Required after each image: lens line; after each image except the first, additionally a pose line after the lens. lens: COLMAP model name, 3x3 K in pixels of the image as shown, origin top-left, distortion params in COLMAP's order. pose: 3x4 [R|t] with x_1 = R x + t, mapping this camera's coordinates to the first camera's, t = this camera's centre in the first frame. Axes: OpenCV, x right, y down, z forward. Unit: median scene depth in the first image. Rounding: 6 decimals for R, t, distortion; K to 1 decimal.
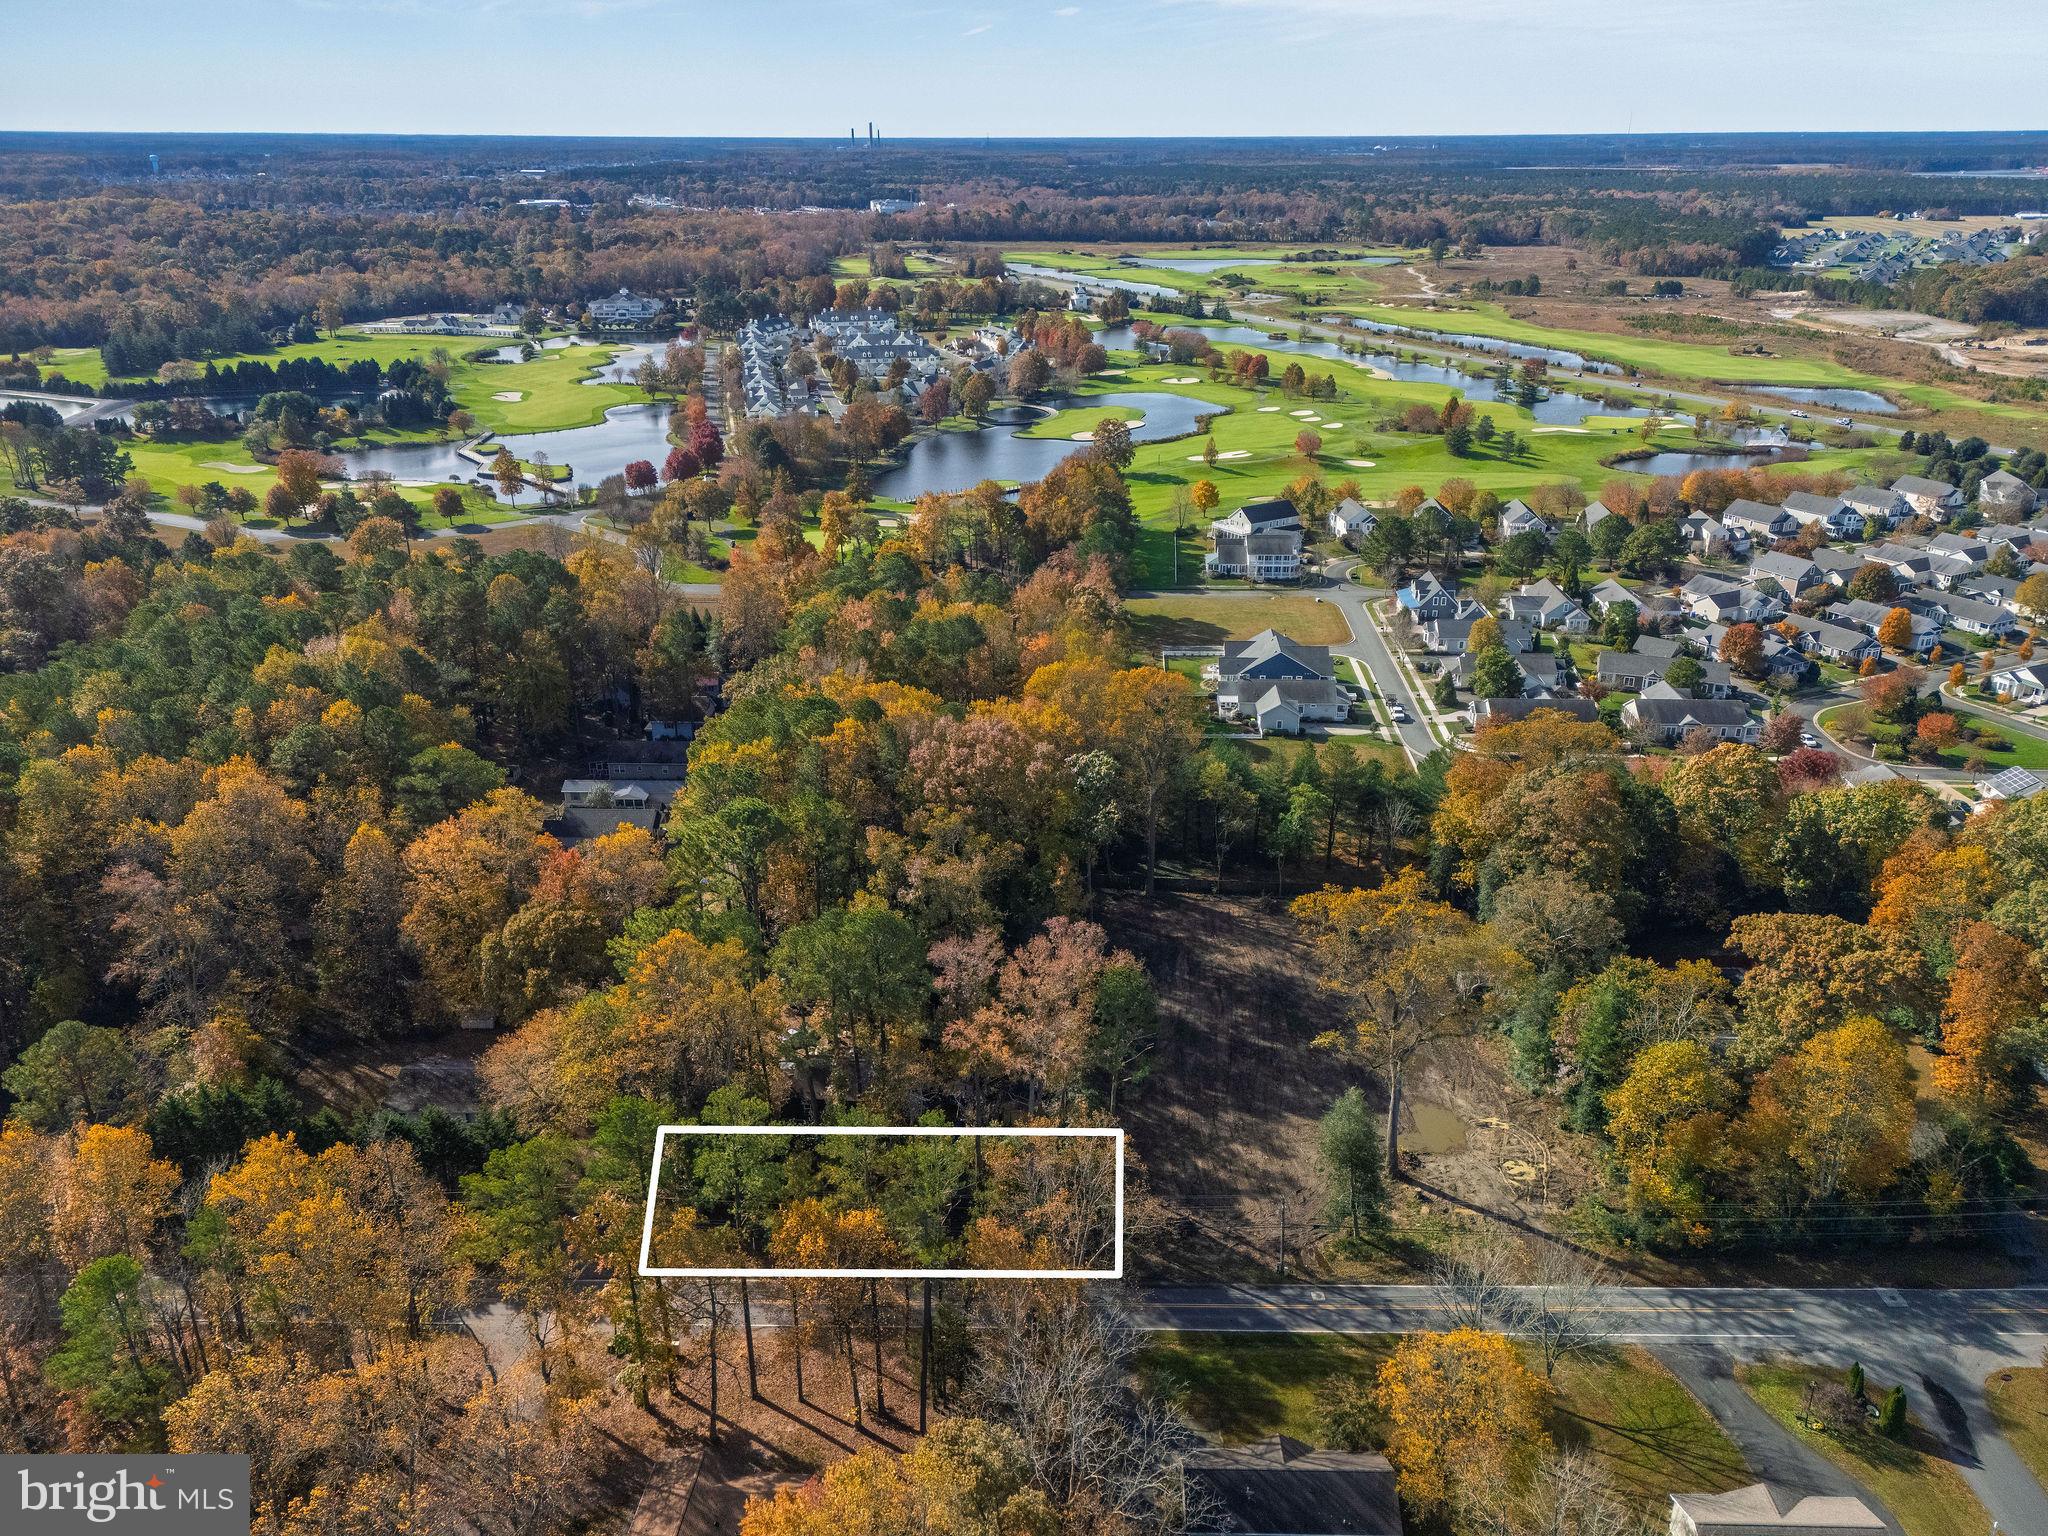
lens RADIAL K [[1501.3, 0, 1029.1], [0, 1501.3, 742.4], [0, 0, 1]] dist [0.087155, -0.081020]
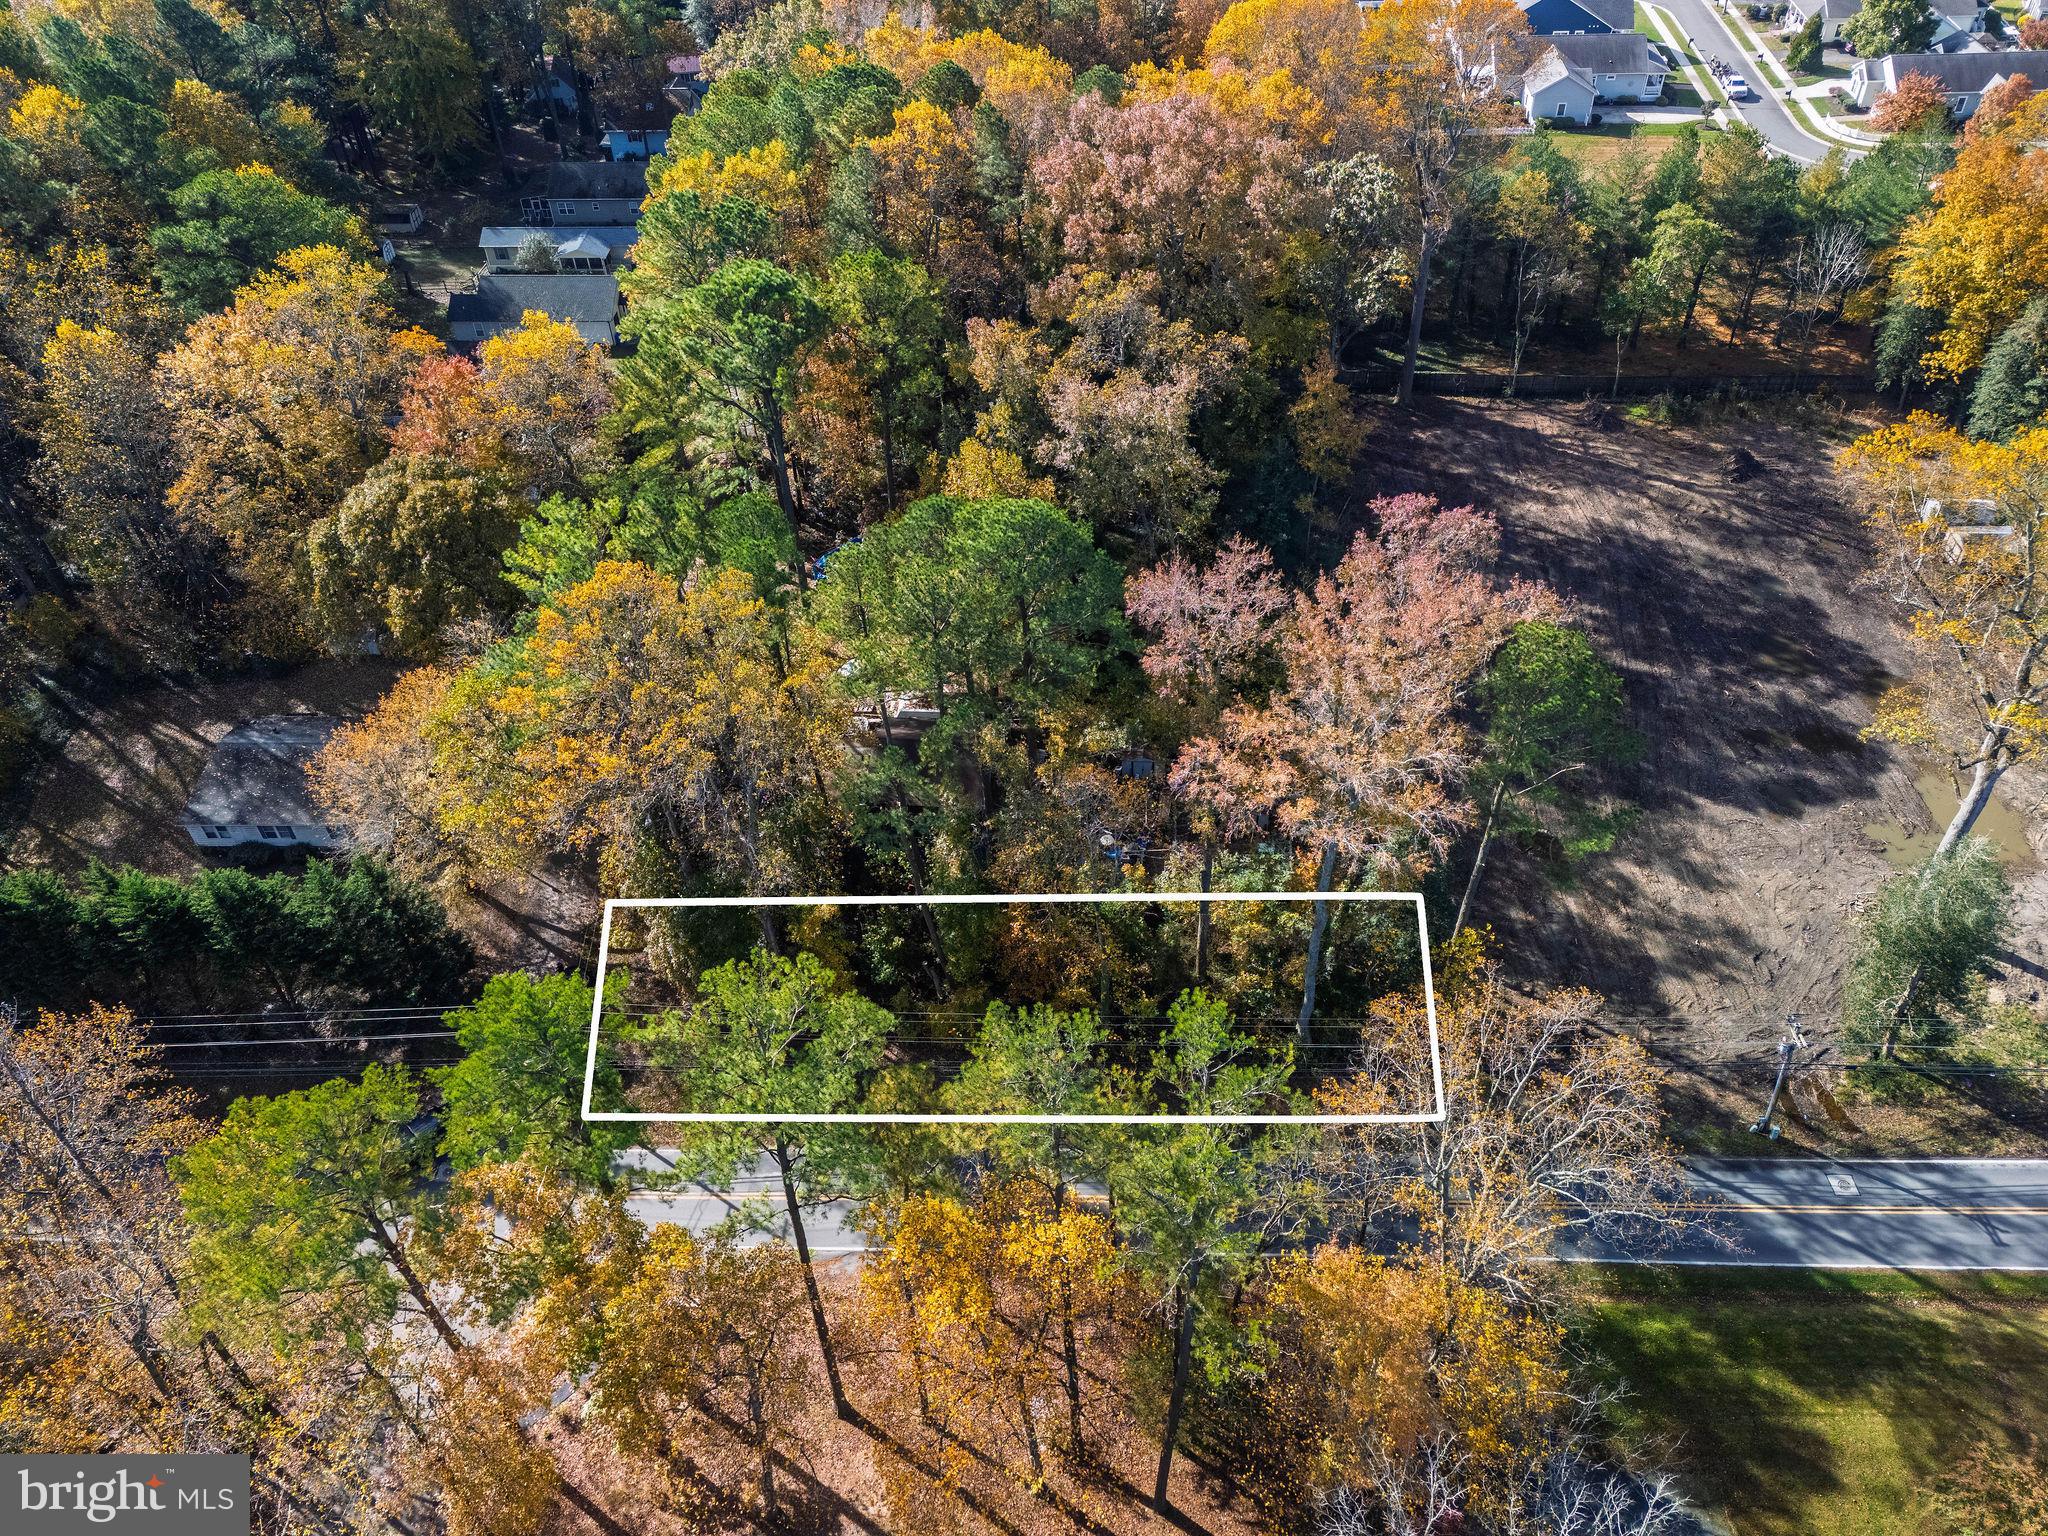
lens RADIAL K [[1501.3, 0, 1029.1], [0, 1501.3, 742.4], [0, 0, 1]] dist [0.087155, -0.081020]
pose [[0.999274, -0.011841, -0.036211, -0.051950], [0.023836, 0.935776, 0.351788, 0.007175], [0.029720, -0.352396, 0.935379, 0.330932]]
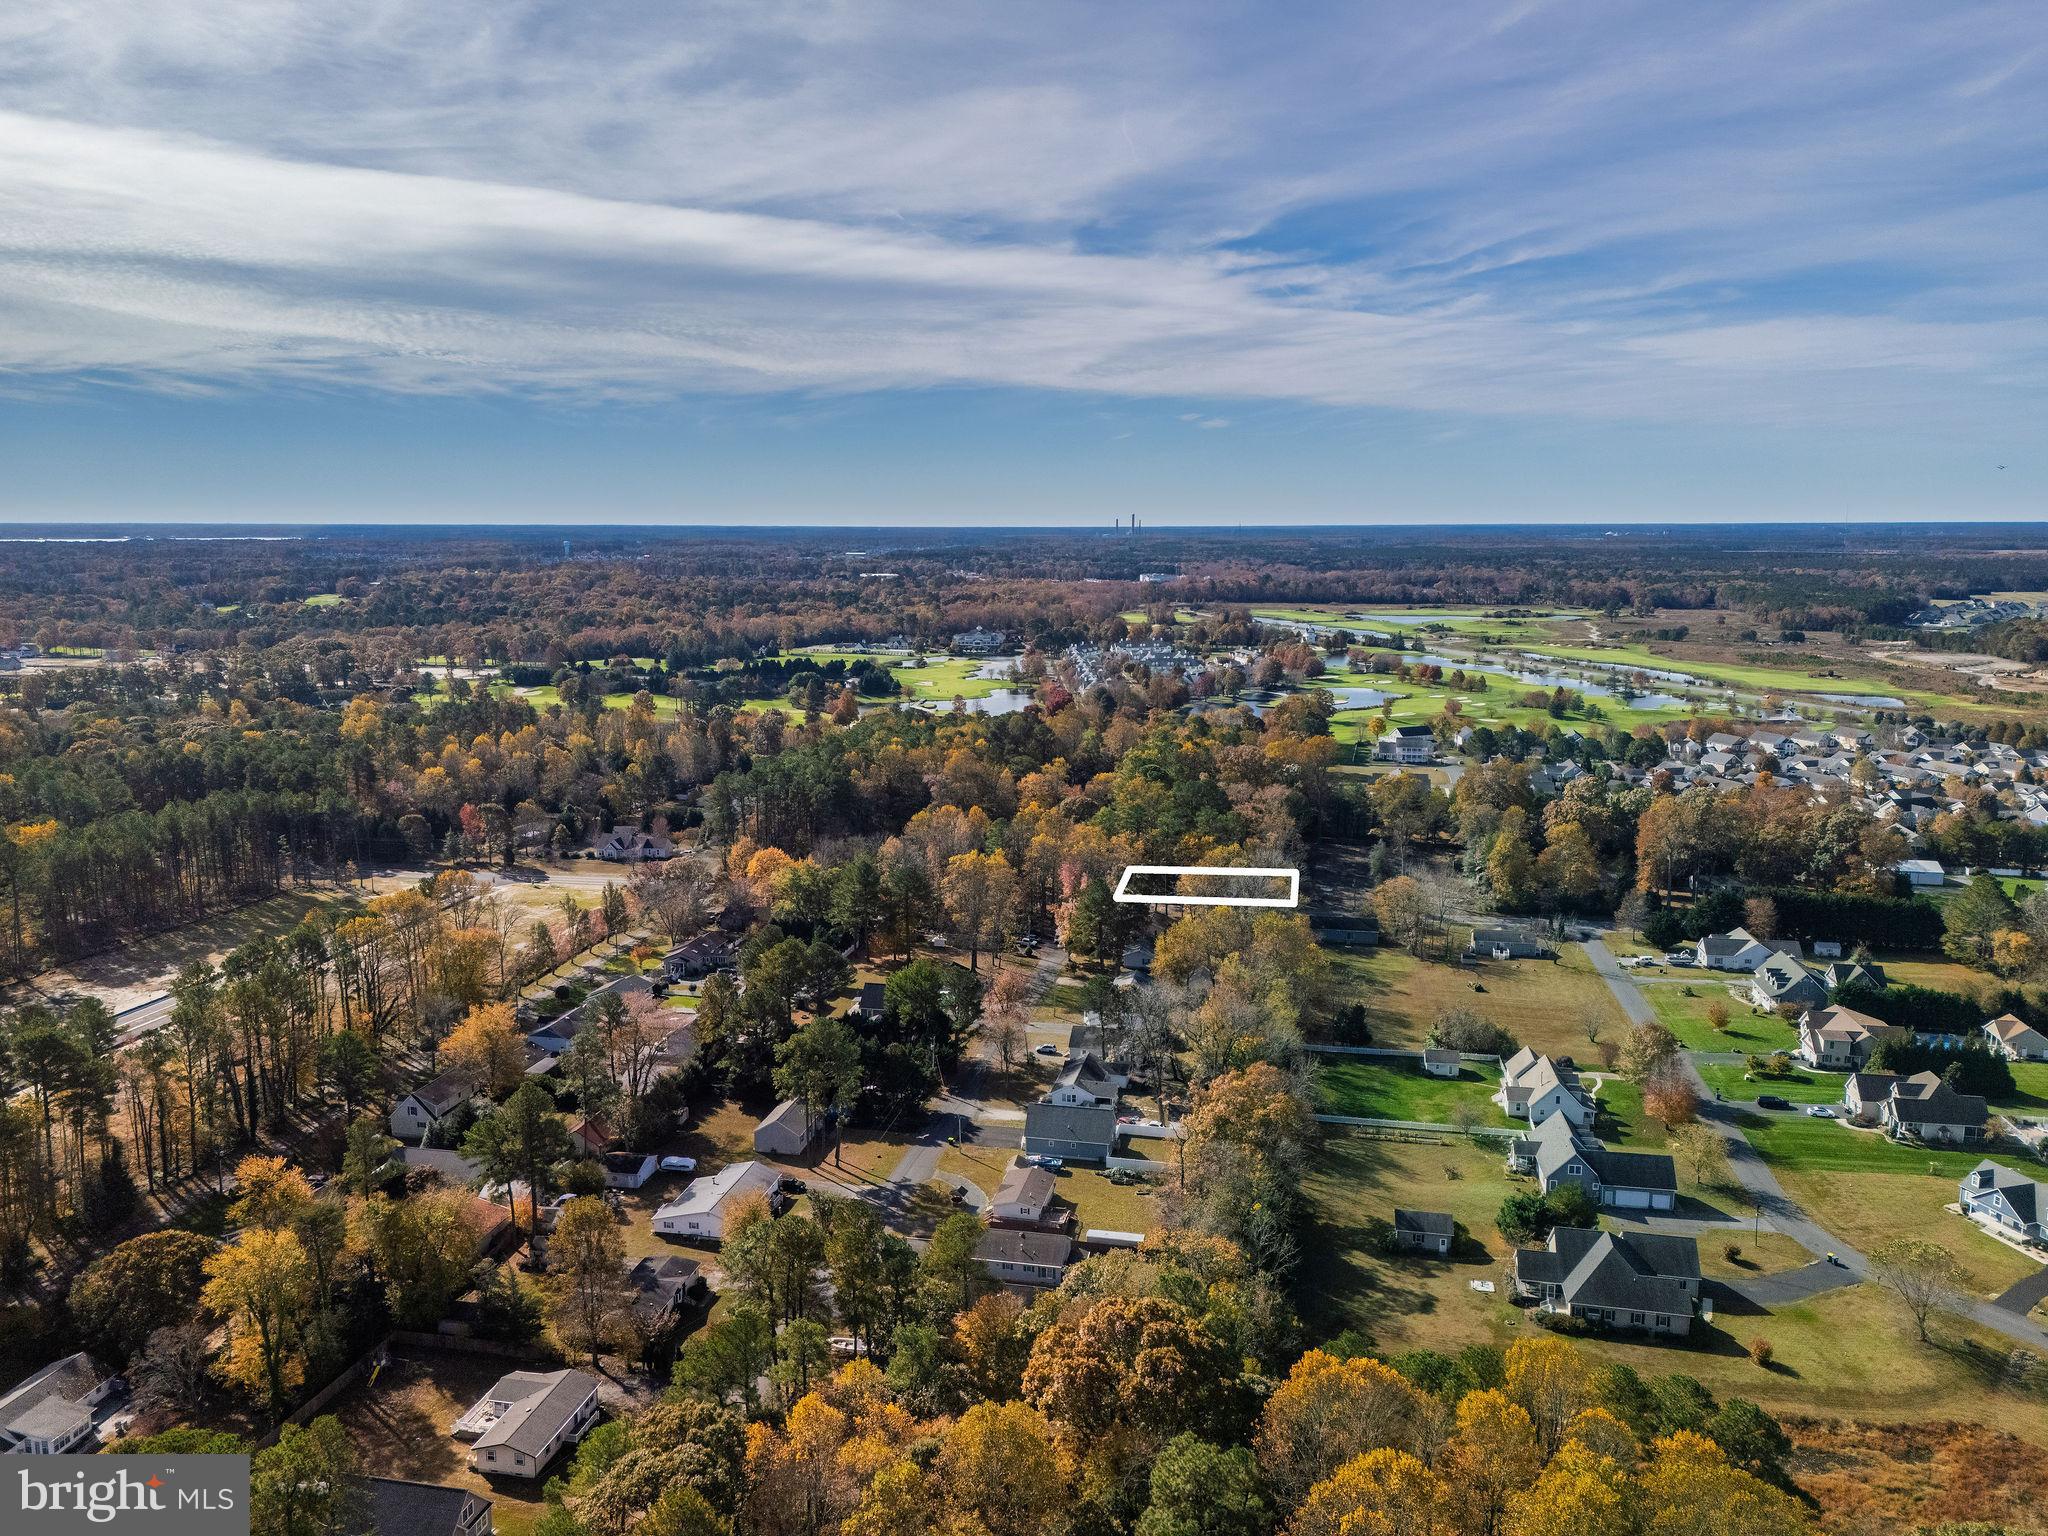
lens RADIAL K [[1501.3, 0, 1029.1], [0, 1501.3, 742.4], [0, 0, 1]] dist [0.087155, -0.081020]
pose [[0.987152, 0.021847, -0.158286, 0.007551], [-0.058286, 0.971586, -0.229398, 0.473106], [0.148776, 0.235677, 0.960376, -1.175505]]
